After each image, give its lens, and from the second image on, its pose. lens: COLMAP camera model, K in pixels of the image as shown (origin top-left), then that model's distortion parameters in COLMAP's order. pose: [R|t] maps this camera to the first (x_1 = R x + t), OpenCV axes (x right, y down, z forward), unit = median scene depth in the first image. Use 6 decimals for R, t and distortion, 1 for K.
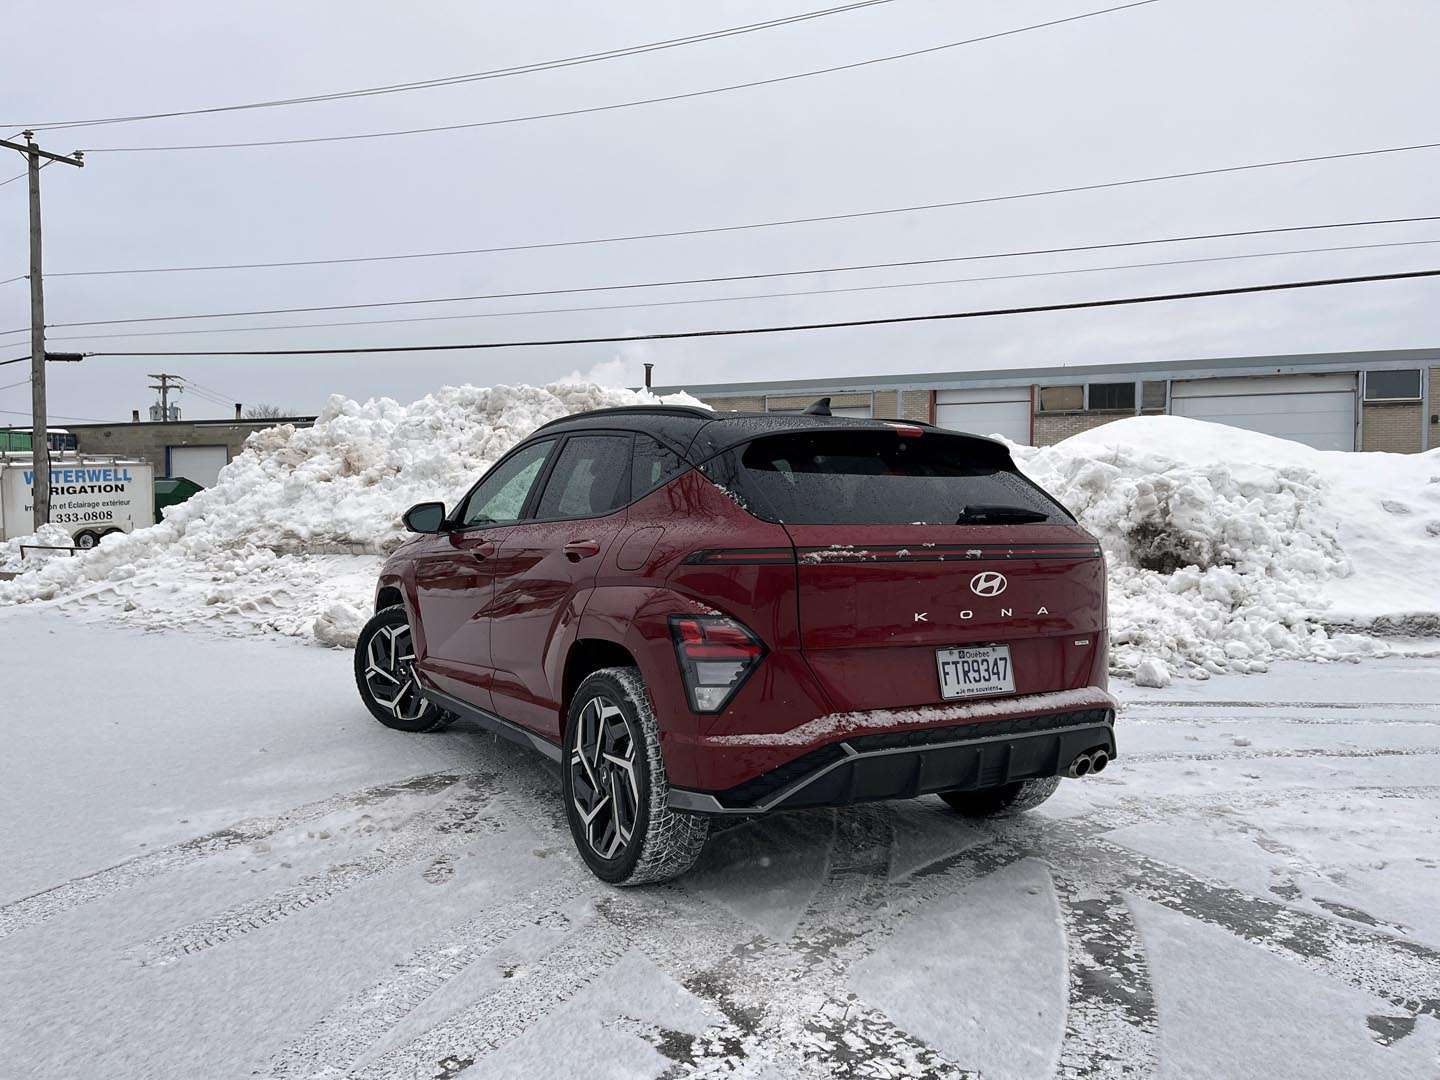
lens RADIAL K [[1086.3, 0, 715.3], [0, 1086.3, 547.5], [0, 0, 1]] dist [0.072952, -0.093374]
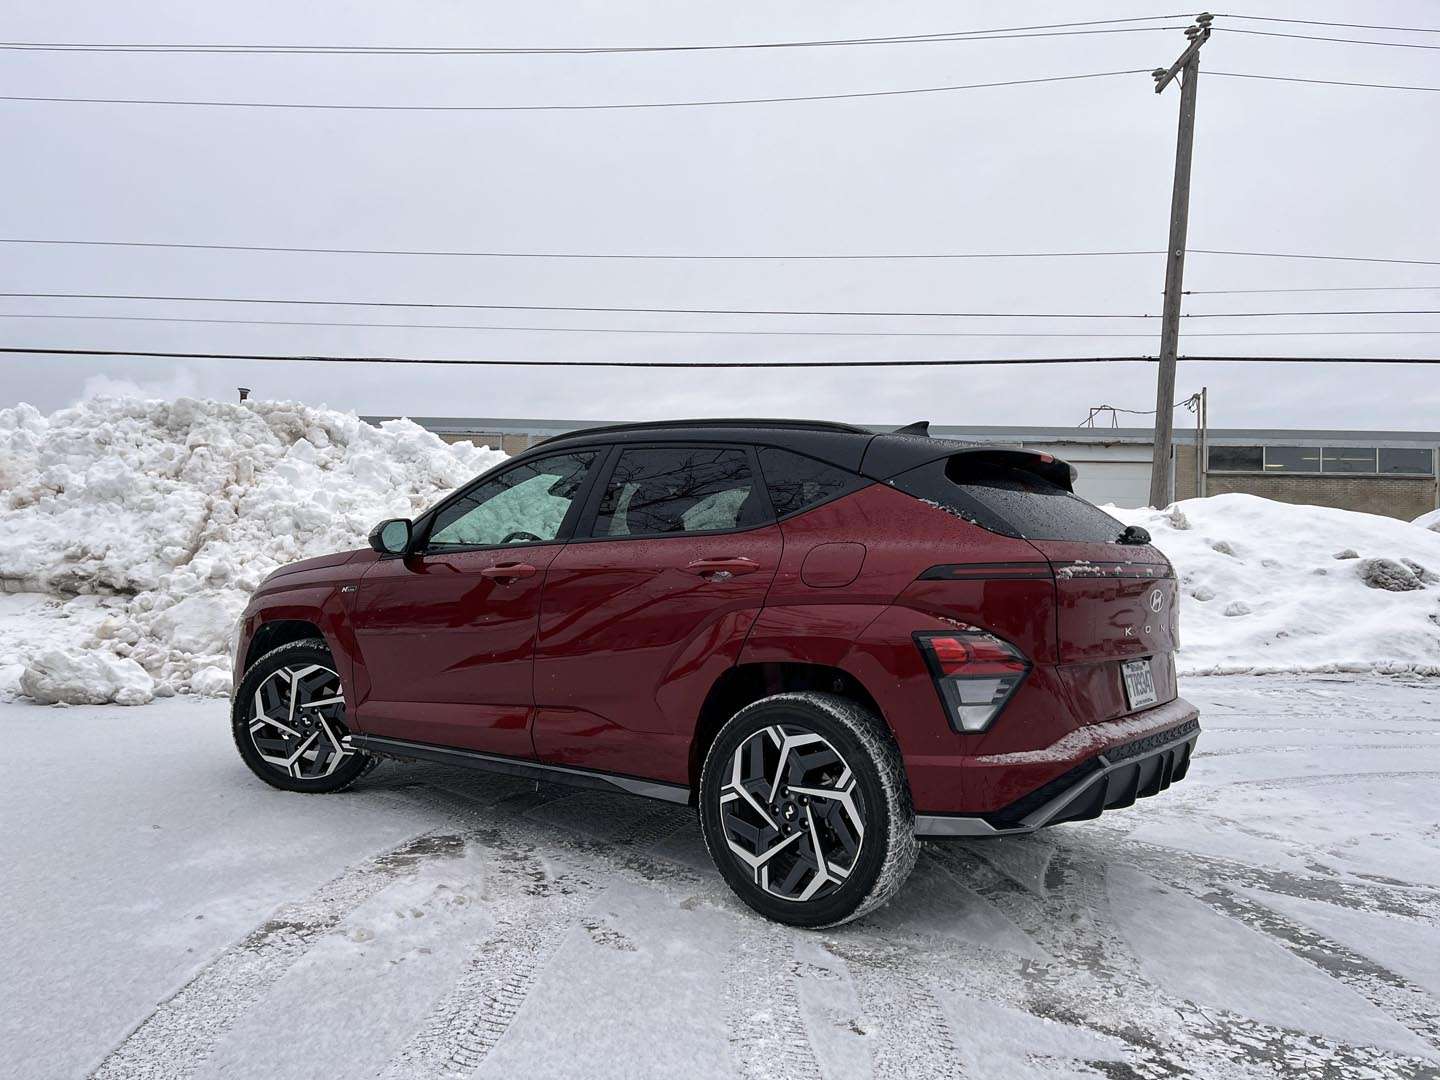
lens RADIAL K [[1086.3, 0, 715.6], [0, 1086.3, 546.7], [0, 0, 1]] dist [0.072952, -0.093374]
pose [[0.924916, 0.018557, 0.379717, -0.536484], [-0.001811, 0.999012, -0.044410, 0.027894], [-0.380166, 0.040388, 0.924036, 0.166667]]
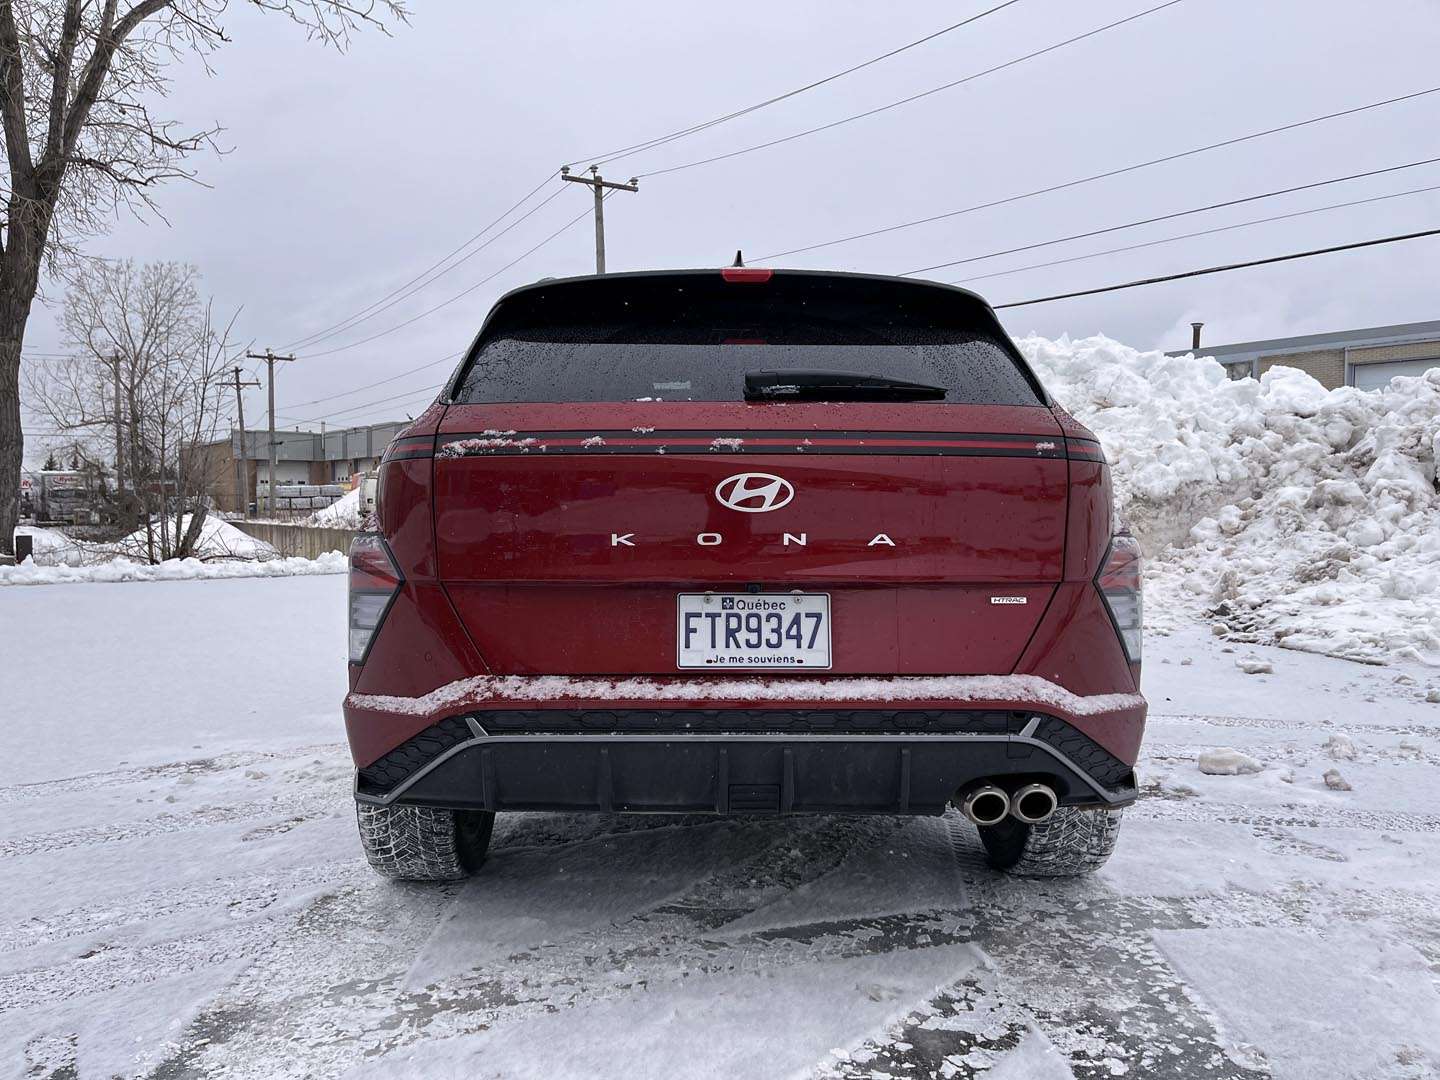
lens RADIAL K [[1086.3, 0, 717.5], [0, 1086.3, 542.1], [0, 0, 1]] dist [0.072952, -0.093374]
pose [[0.869674, 0.014375, -0.493418, 0.522561], [-0.011184, 0.999893, 0.009418, 0.054471], [0.493500, -0.002673, 0.869742, 0.428158]]
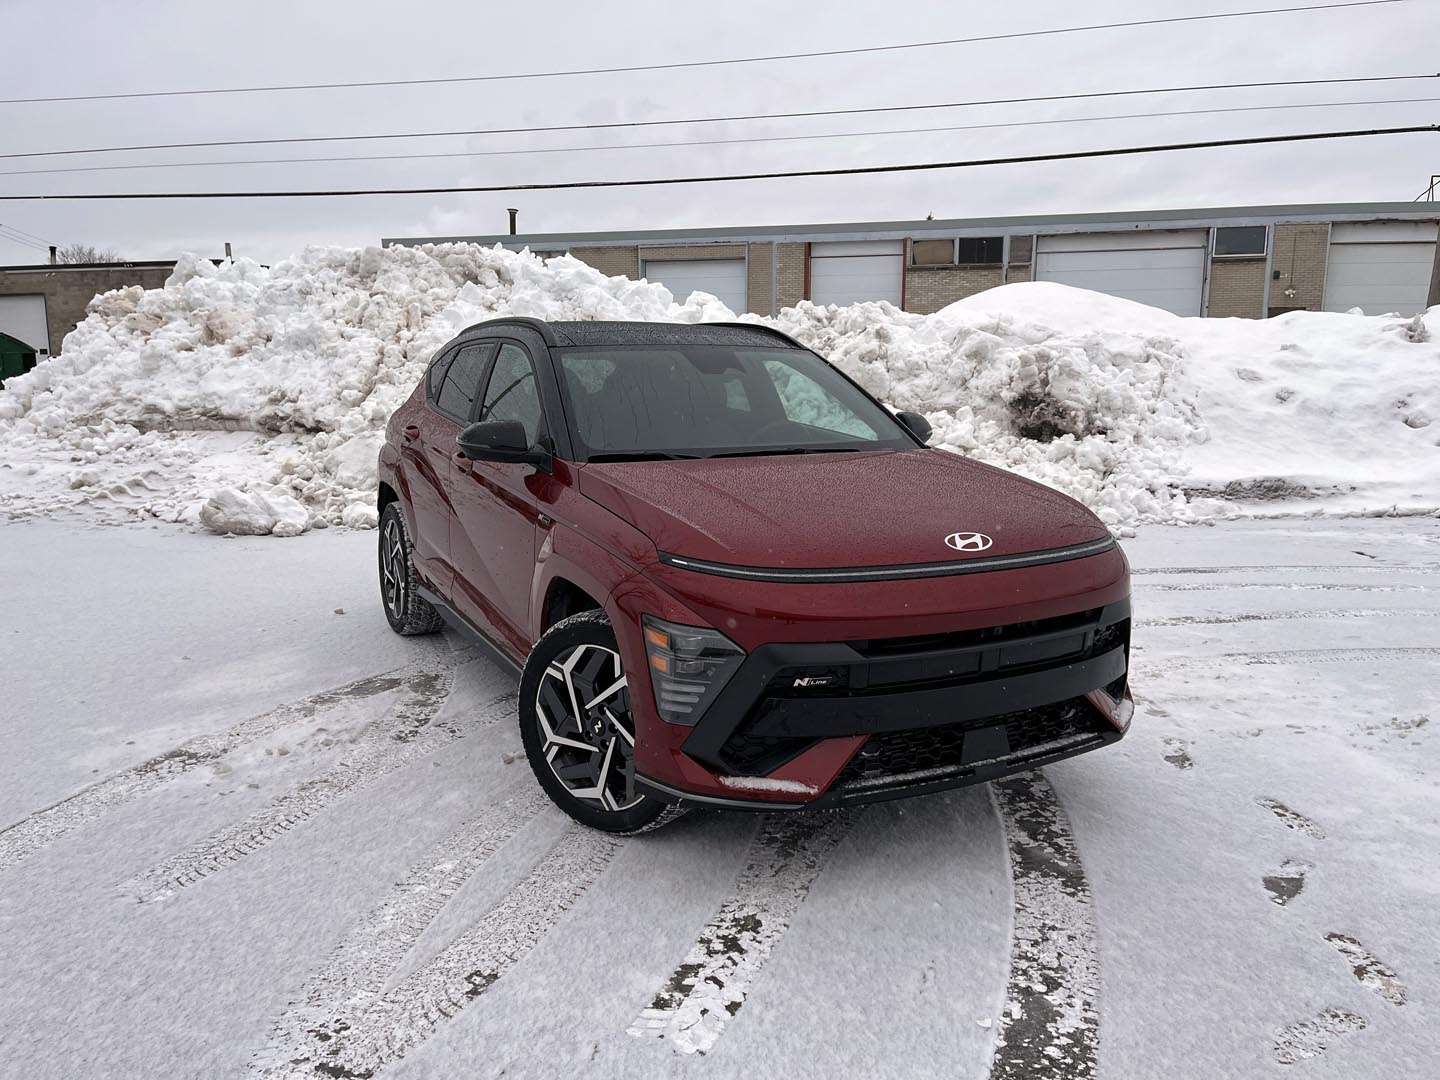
lens RADIAL K [[1086.3, 0, 723.6], [0, 1086.3, 548.9], [0, 0, 1]] dist [0.072952, -0.093374]
pose [[0.991719, -0.026952, 0.125571, -0.087154], [0.009442, 0.990387, 0.138001, -0.067124], [-0.128083, -0.135673, 0.982440, -0.022614]]
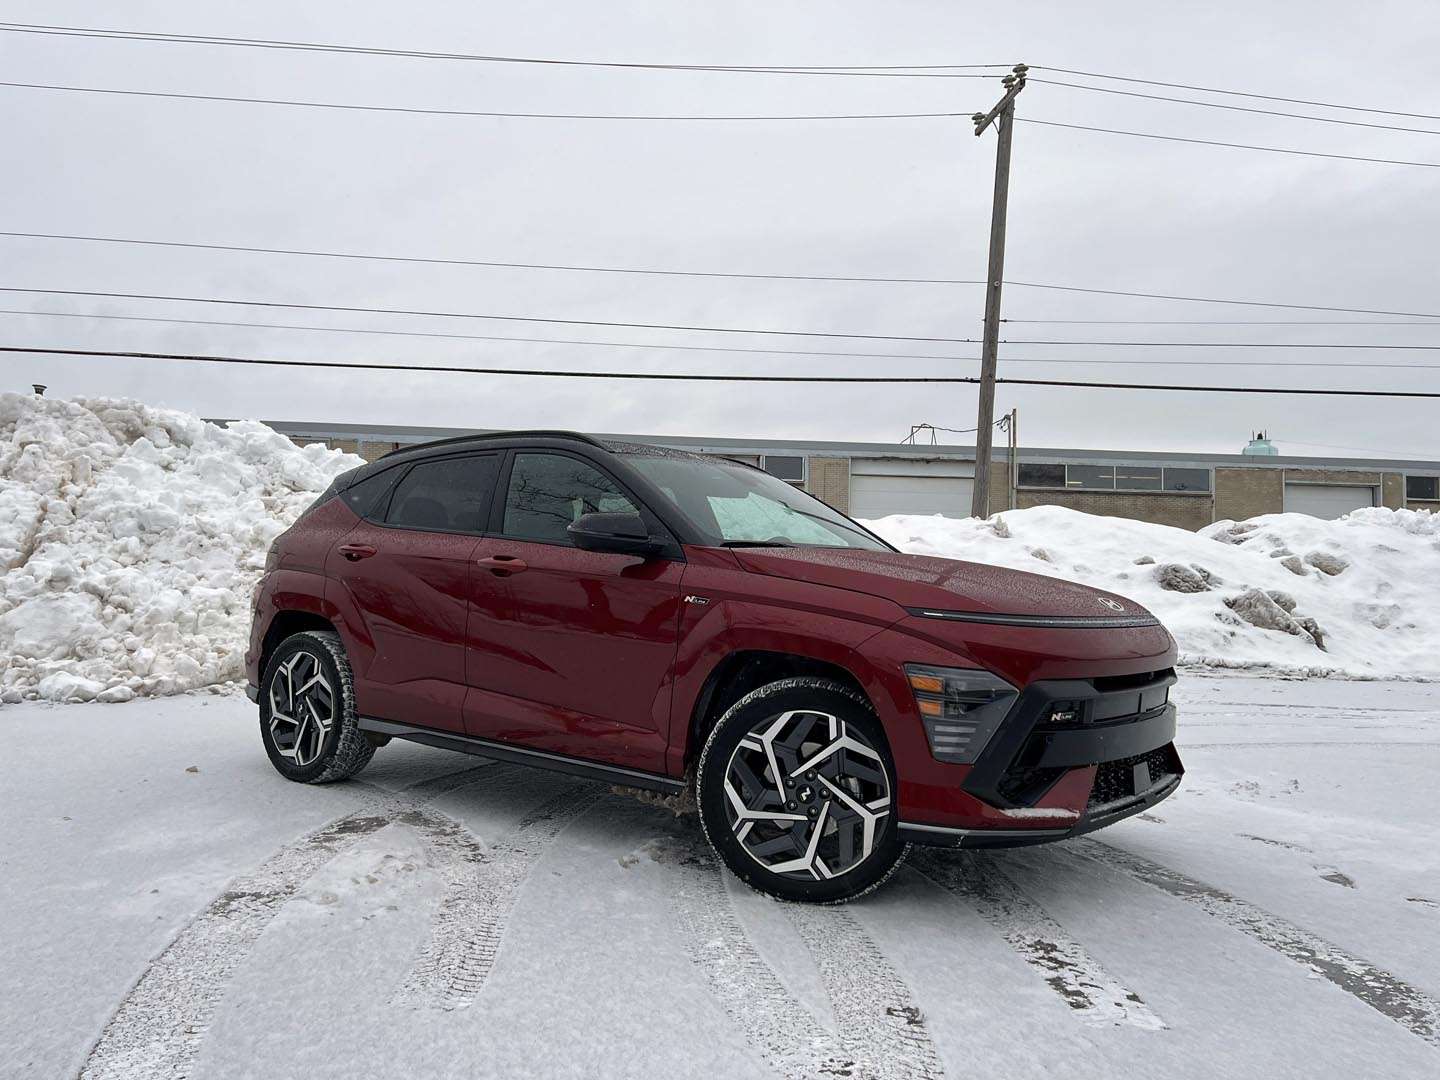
lens RADIAL K [[1086.3, 0, 716.3], [0, 1086.3, 542.0], [0, 0, 1]] dist [0.072952, -0.093374]
pose [[0.854091, 0.028074, 0.519366, -0.669369], [0.003436, 0.998216, -0.059607, 0.055322], [-0.520113, 0.052694, 0.852471, 0.117491]]
